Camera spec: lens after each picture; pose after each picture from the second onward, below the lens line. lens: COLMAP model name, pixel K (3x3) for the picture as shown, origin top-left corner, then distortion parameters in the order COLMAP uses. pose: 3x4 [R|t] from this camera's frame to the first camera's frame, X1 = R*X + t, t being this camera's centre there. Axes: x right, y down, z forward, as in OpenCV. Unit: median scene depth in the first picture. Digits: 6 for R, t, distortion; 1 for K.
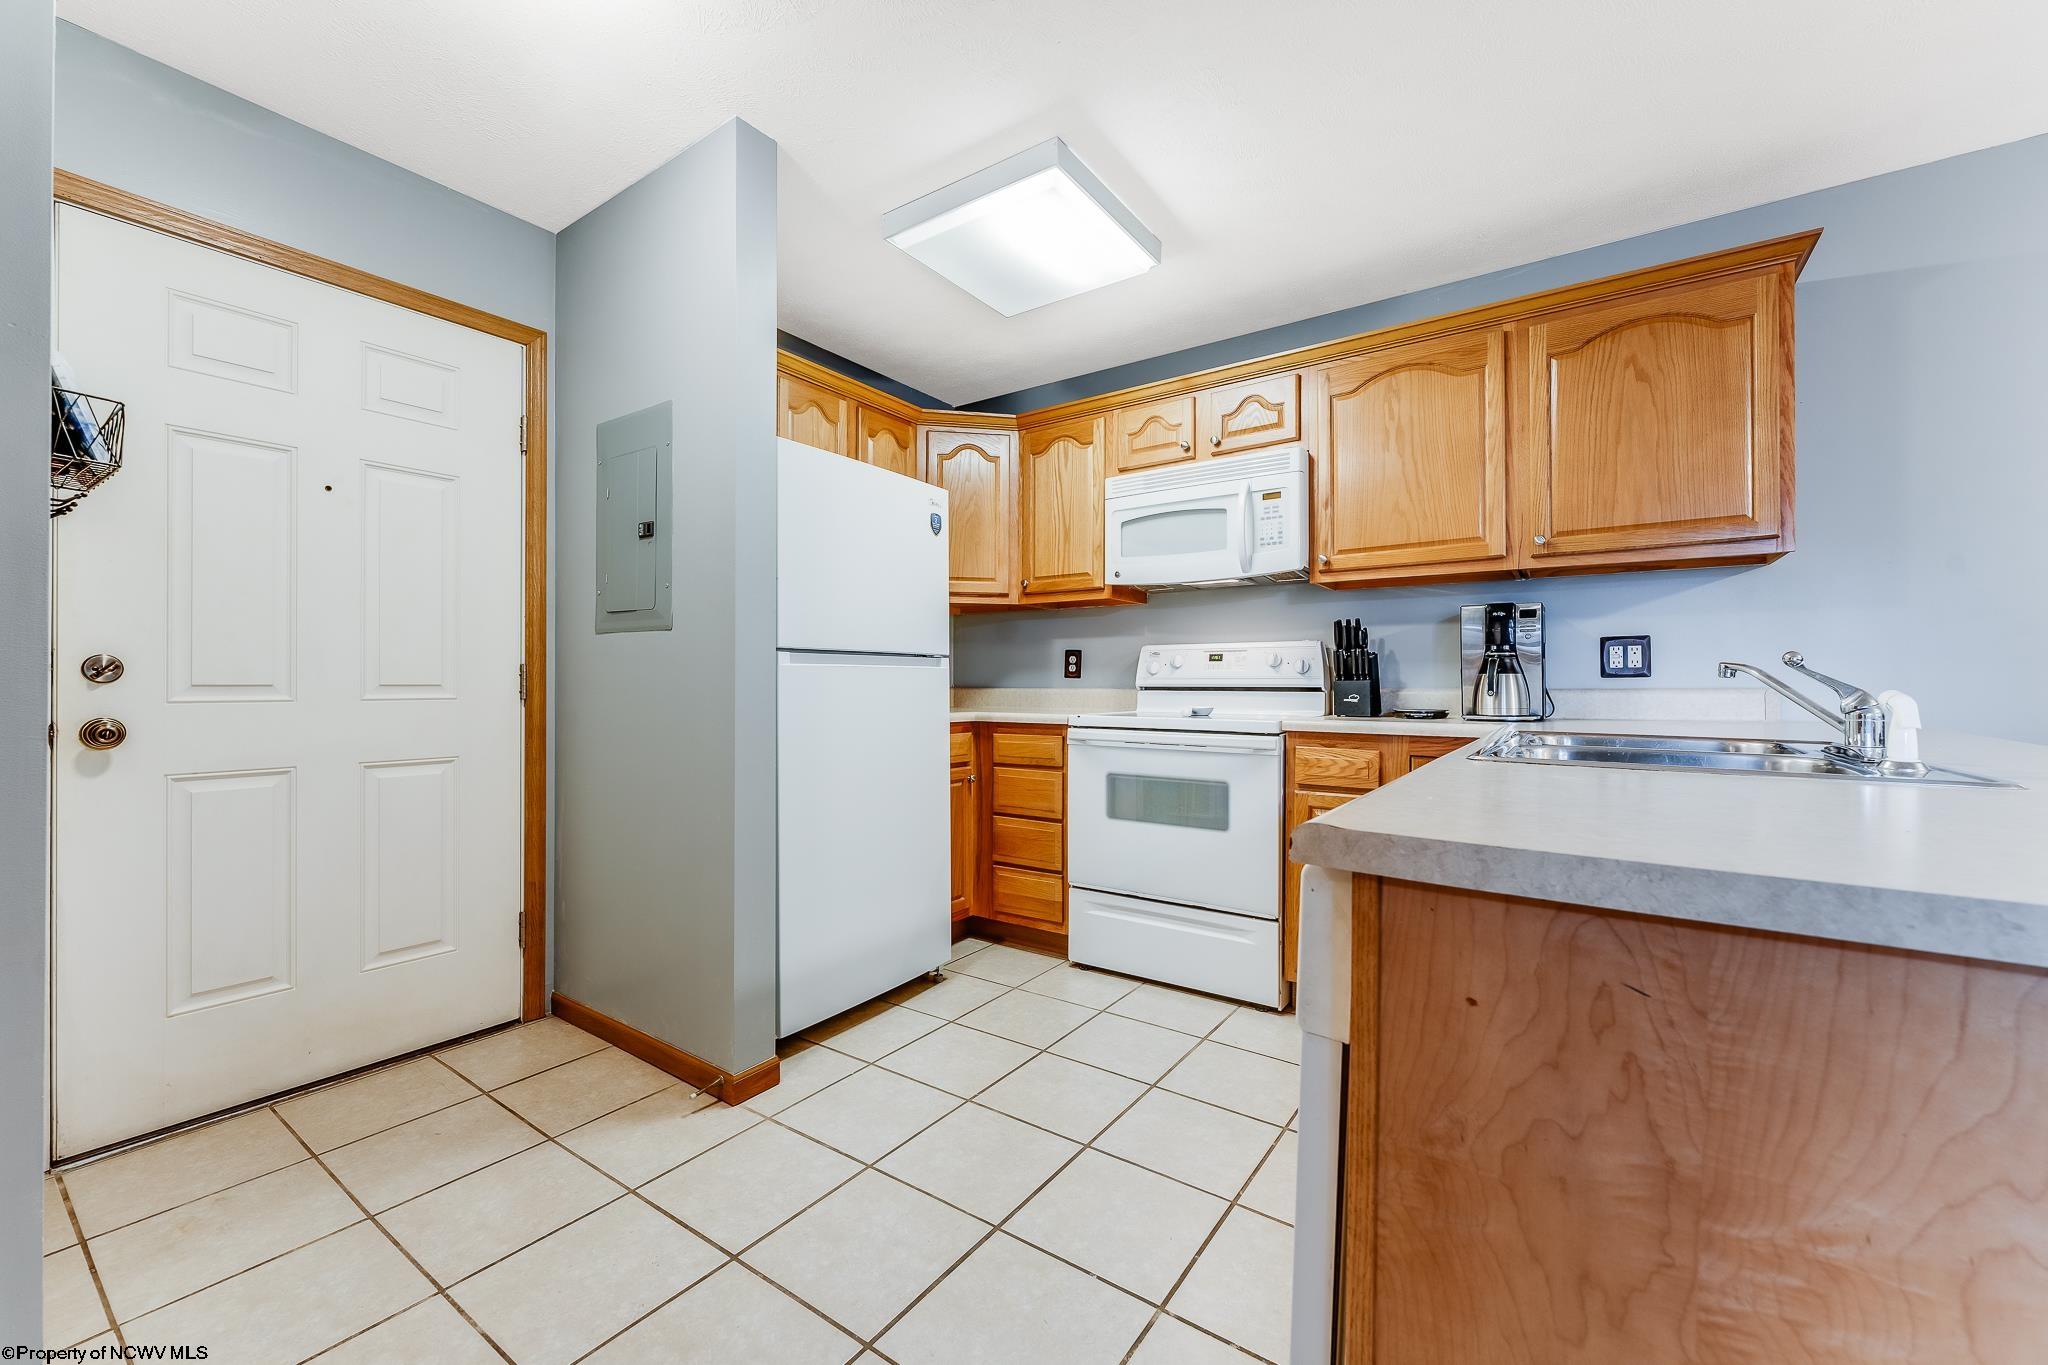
lens RADIAL K [[816.1, 0, 1014.8], [0, 816.1, 682.5], [0, 0, 1]] dist [0.001641, -0.001322]
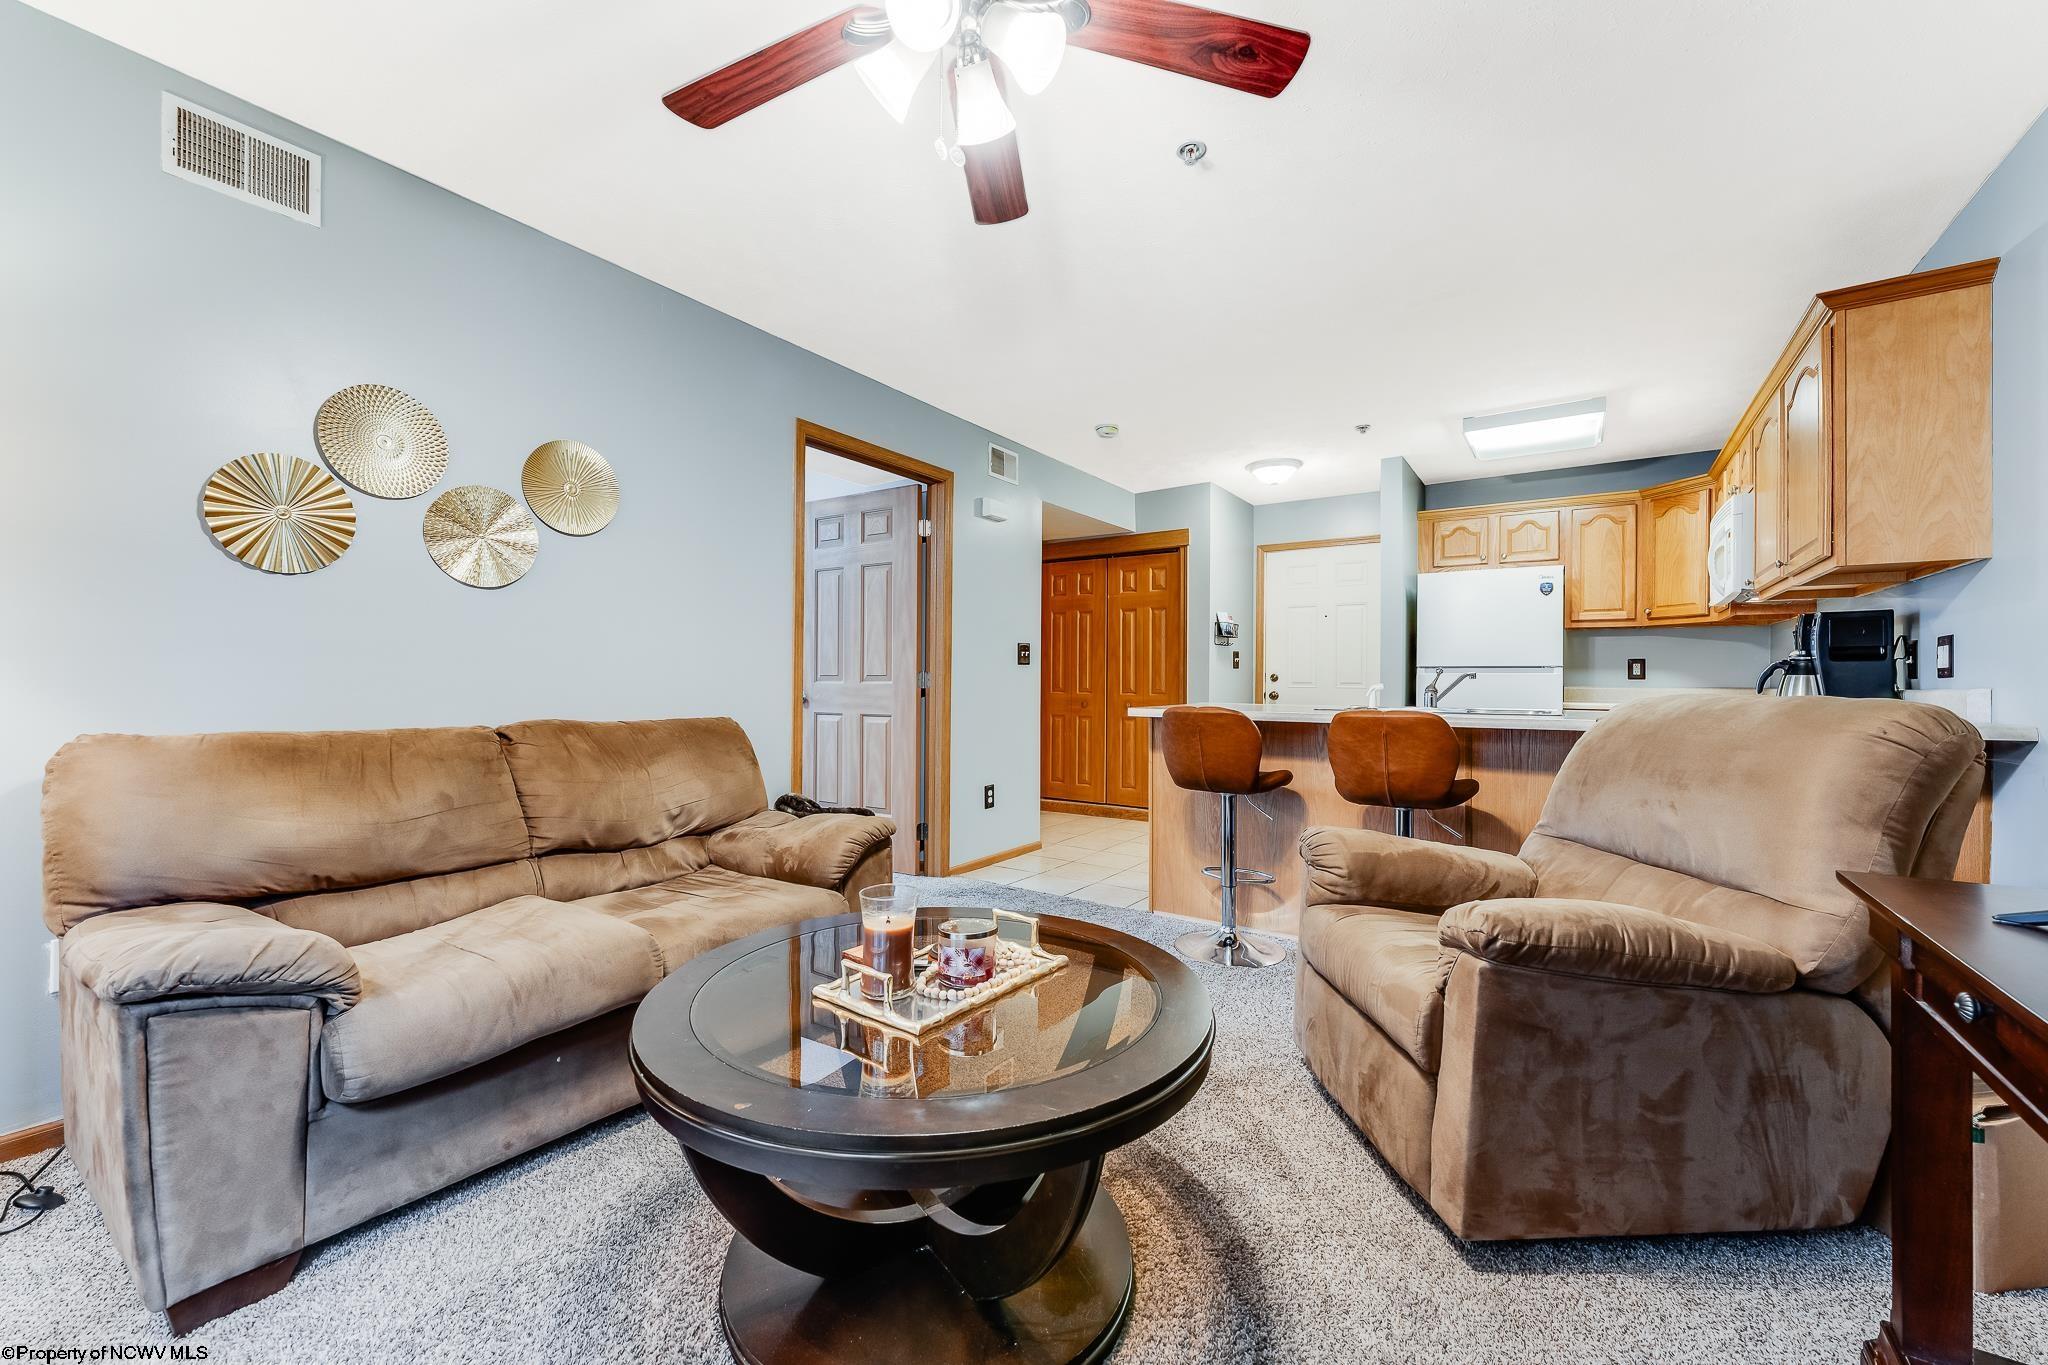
lens RADIAL K [[816.1, 0, 1019.0], [0, 816.1, 680.3], [0, 0, 1]] dist [0.001641, -0.001322]
pose [[0.014247, -0.001507, -0.999897, 1.550602], [-0.004634, 0.999988, -0.001573, 0.003309], [0.999888, 0.004656, 0.014239, -0.116128]]
